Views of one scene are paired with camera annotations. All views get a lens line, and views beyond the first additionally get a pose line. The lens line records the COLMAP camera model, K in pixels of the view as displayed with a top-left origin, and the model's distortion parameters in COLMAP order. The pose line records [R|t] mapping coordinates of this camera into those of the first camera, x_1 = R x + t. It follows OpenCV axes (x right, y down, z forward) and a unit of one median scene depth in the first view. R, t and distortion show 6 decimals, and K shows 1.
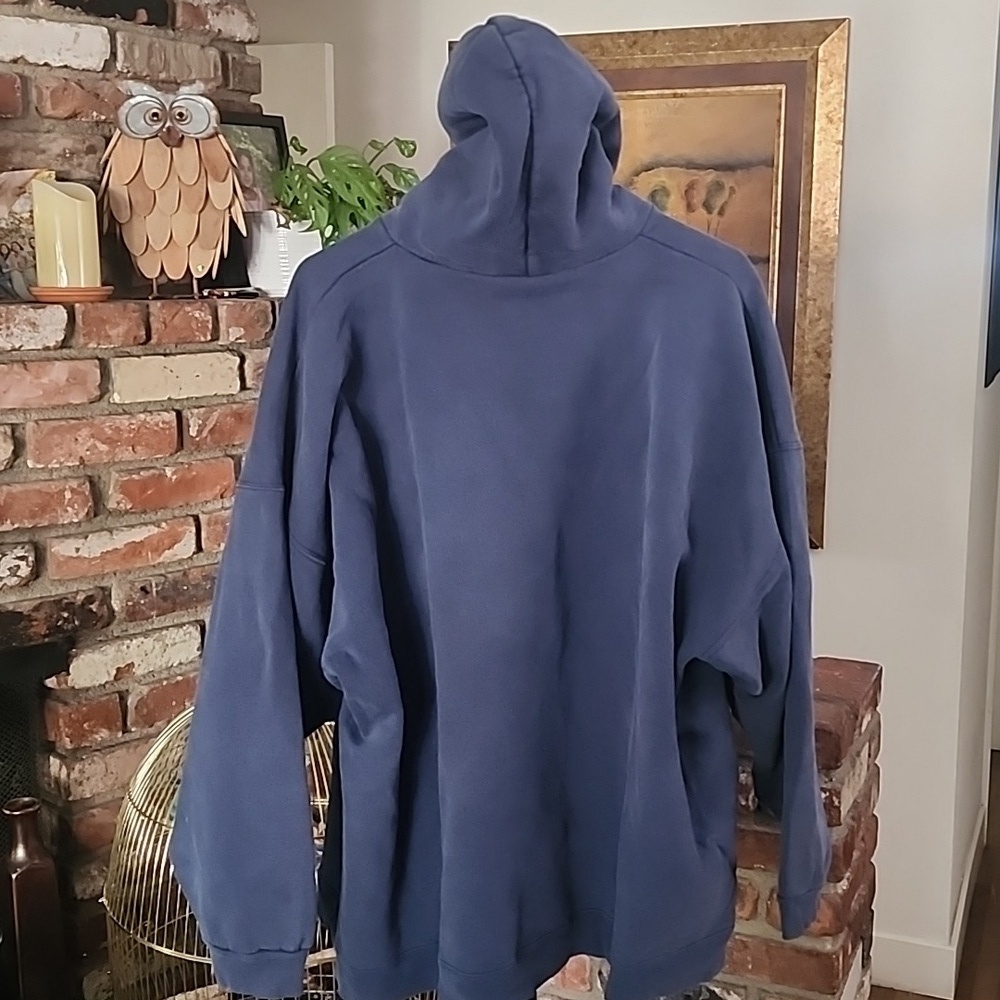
lens RADIAL K [[1684.2, 0, 500.0], [0, 1684.2, 500.0], [0, 0, 1]] dist [0.251933, -0.992228]
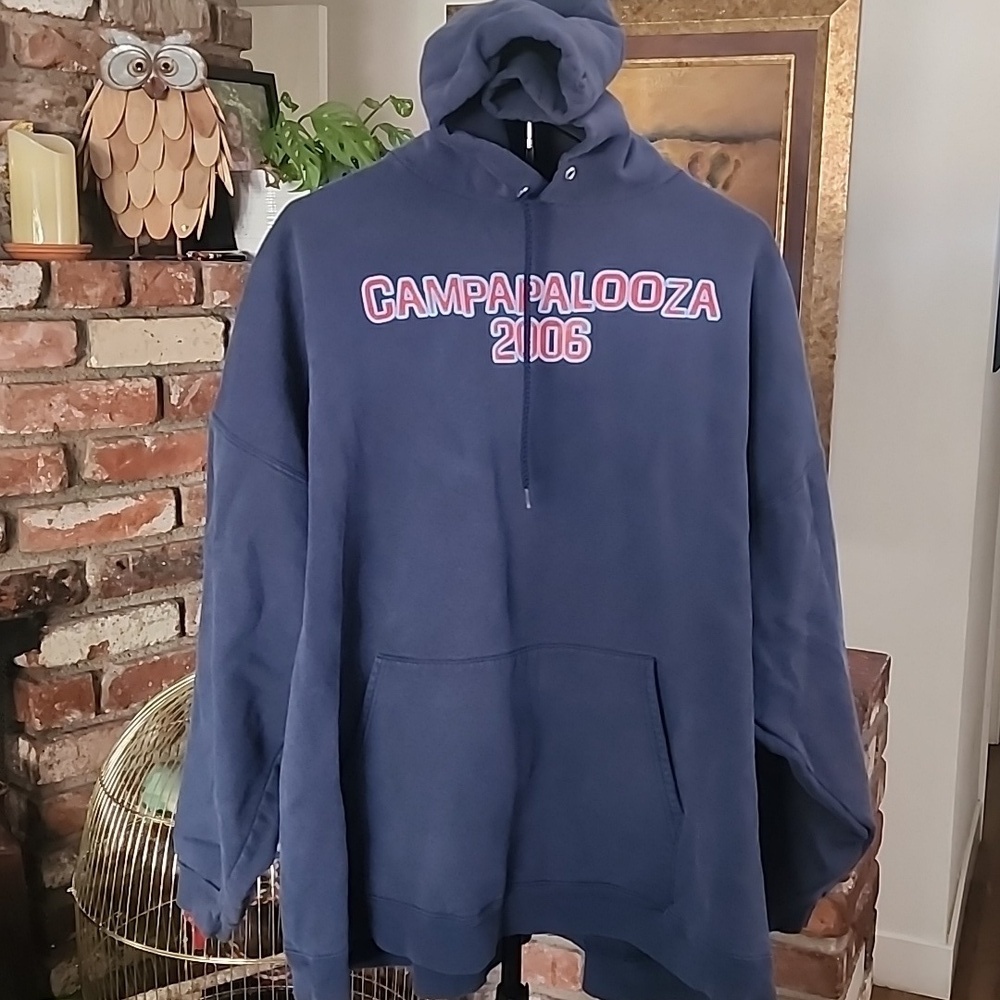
lens RADIAL K [[1684.2, 0, 500.0], [0, 1684.2, 500.0], [0, 0, 1]] dist [0.251933, -0.992228]
pose [[0.999845, 0.015751, 0.007849, -0.004758], [-0.015814, 0.999842, 0.008101, 0.005372], [-0.007720, -0.008224, 0.999936, 0.045038]]
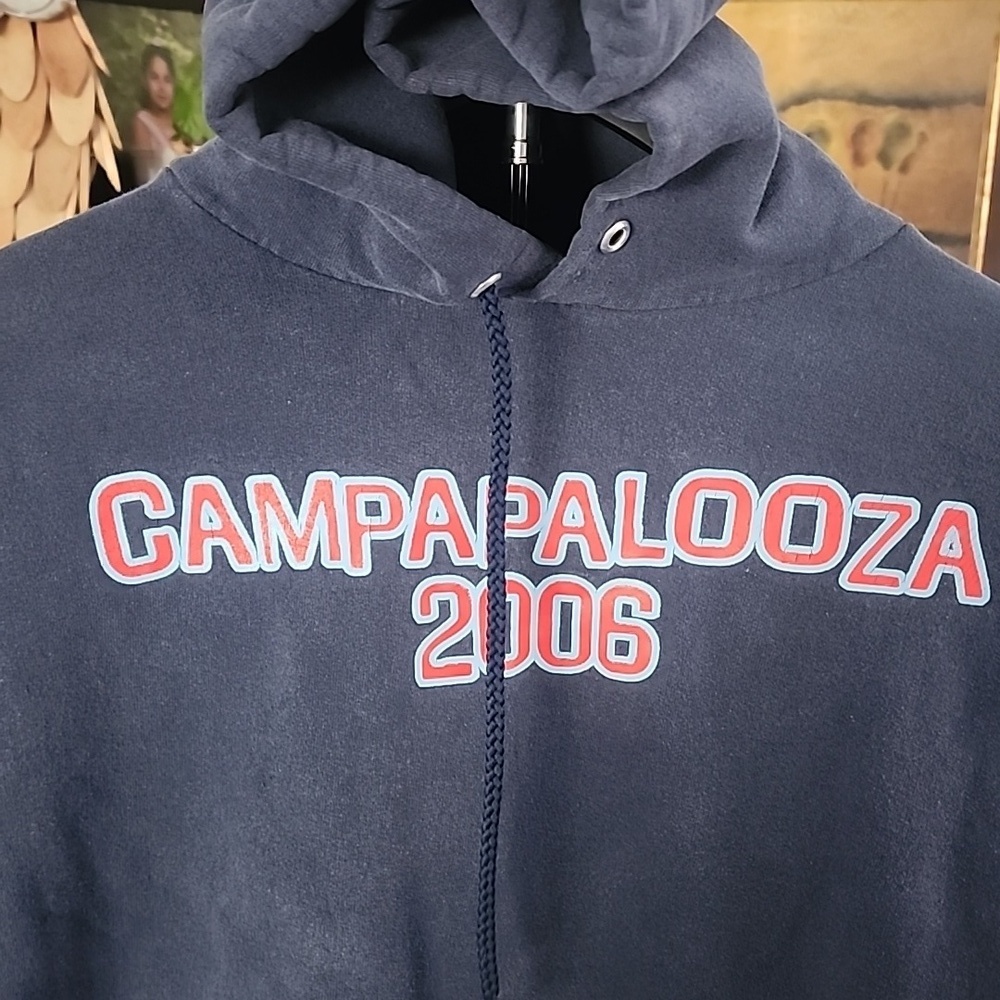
lens RADIAL K [[1684.2, 0, 500.0], [0, 1684.2, 500.0], [0, 0, 1]] dist [0.251933, -0.992228]
pose [[0.996698, 0.050766, -0.063372, 0.024708], [-0.048193, 0.997976, 0.041493, -0.081403], [0.065350, -0.038302, 0.997127, 0.426212]]
